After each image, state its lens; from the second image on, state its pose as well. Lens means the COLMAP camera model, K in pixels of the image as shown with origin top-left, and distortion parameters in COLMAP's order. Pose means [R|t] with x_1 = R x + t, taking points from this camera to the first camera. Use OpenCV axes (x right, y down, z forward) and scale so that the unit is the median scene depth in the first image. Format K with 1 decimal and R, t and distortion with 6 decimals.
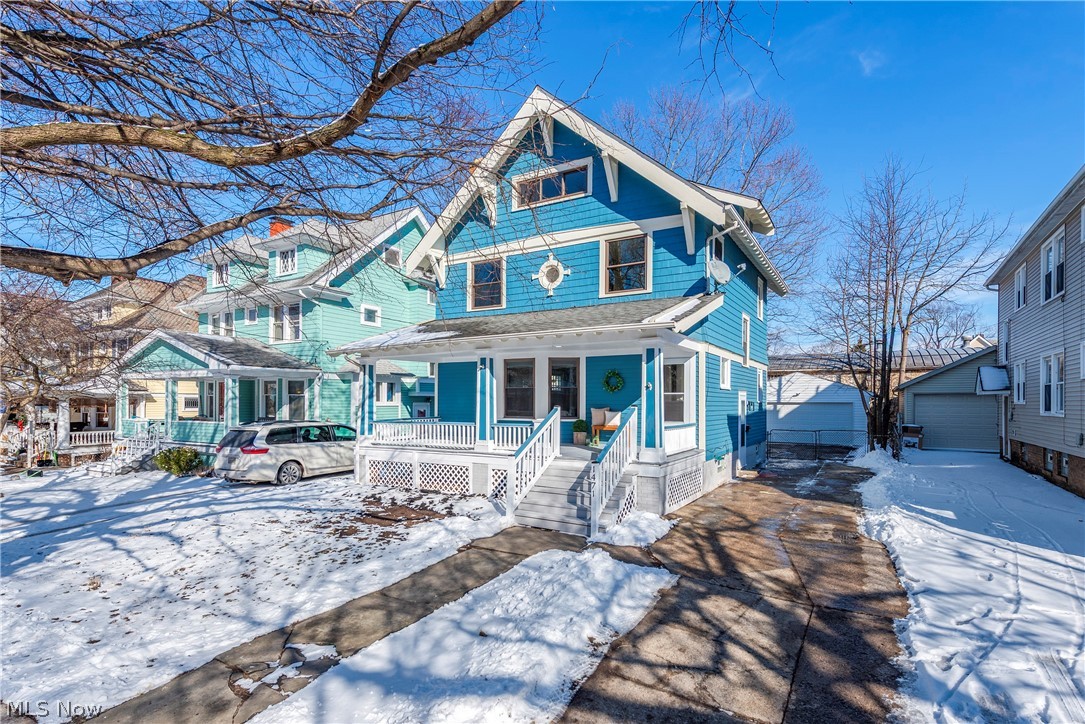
lens RADIAL K [[537.5, 0, 544.9], [0, 537.5, 401.1], [0, 0, 1]] dist [0.014967, 0.000378]
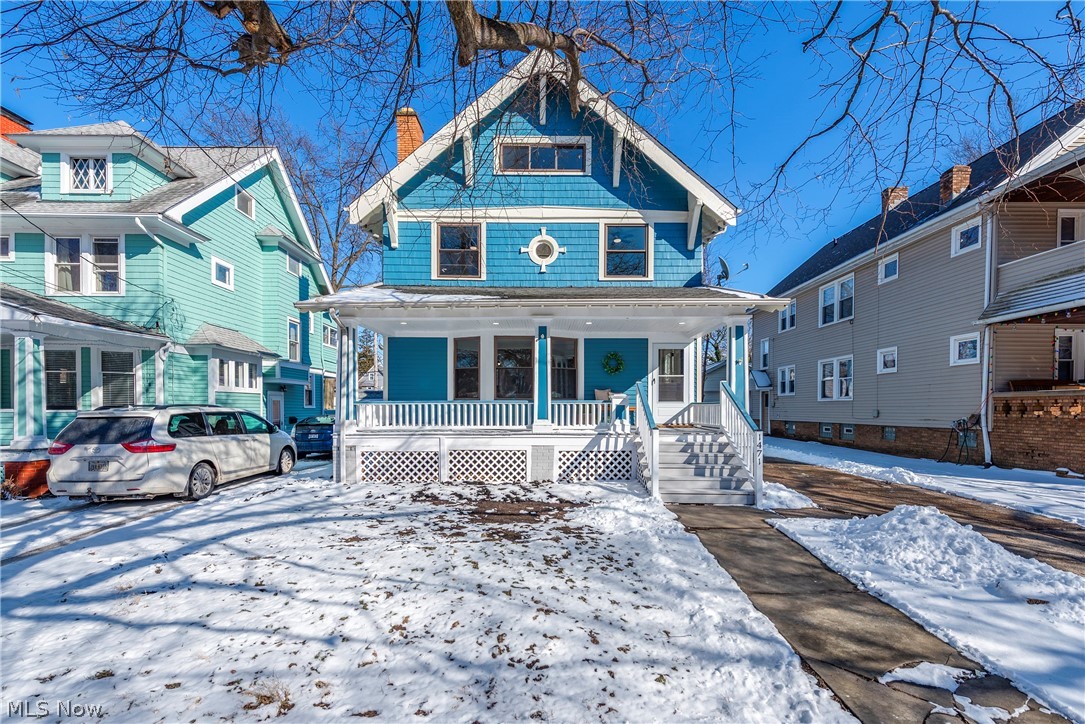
lens RADIAL K [[480.8, 0, 540.4], [0, 480.8, 415.5], [0, 0, 1]] dist [0.004217, 0.000015]
pose [[0.855602, -0.007930, 0.517573, -0.453776], [-0.001398, 0.999844, 0.017630, 0.044780], [-0.517632, -0.015808, 0.855457, 0.279488]]
